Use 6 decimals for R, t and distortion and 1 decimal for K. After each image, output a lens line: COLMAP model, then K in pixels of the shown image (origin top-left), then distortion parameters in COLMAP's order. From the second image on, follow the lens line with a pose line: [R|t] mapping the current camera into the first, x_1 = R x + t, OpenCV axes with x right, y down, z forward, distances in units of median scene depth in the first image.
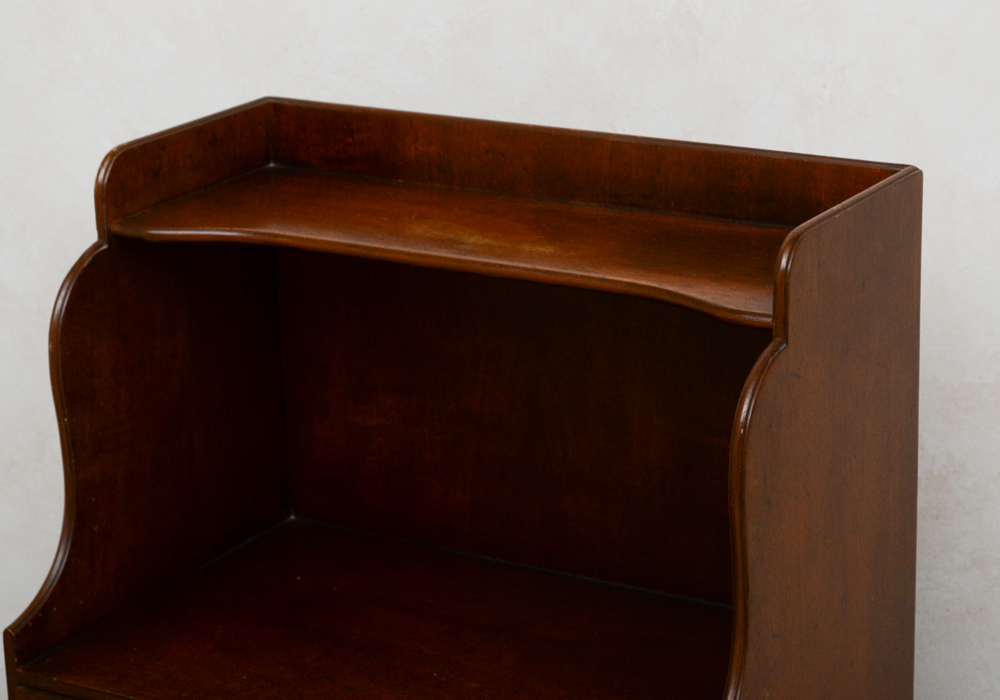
lens RADIAL K [[2643.3, 0, 495.0], [0, 2643.3, 353.1], [0, 0, 1]] dist [0.041225, 0.000000]
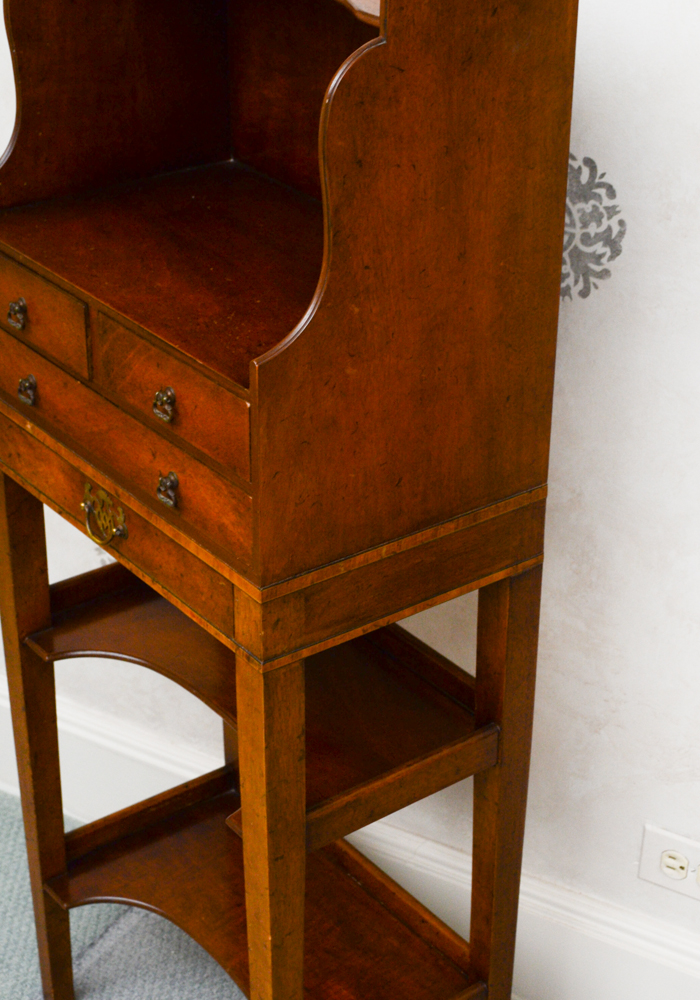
lens RADIAL K [[1818.8, 0, 350.9], [0, 1818.8, 509.6], [0, 0, 1]] dist [-0.000717, 0.000000]
pose [[0.930735, 0.208809, -0.300218, 0.352908], [-0.144222, 0.964005, 0.223372, 0.018360], [0.336054, -0.164603, 0.927348, 0.109505]]
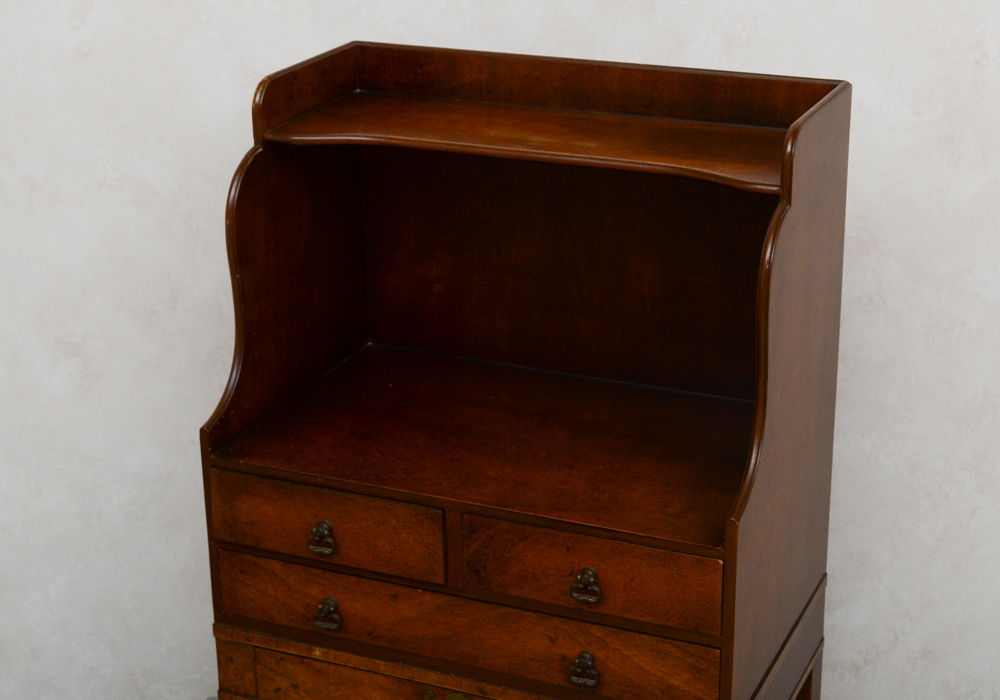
lens RADIAL K [[1818.8, 0, 504.6], [0, 1818.8, 340.5], [0, 0, 1]] dist [-0.000717, 0.000000]
pose [[0.991532, -0.031763, 0.125918, -0.144537], [0.024751, 0.998075, 0.056865, 0.008357], [-0.127482, -0.053267, 0.990410, 0.038259]]
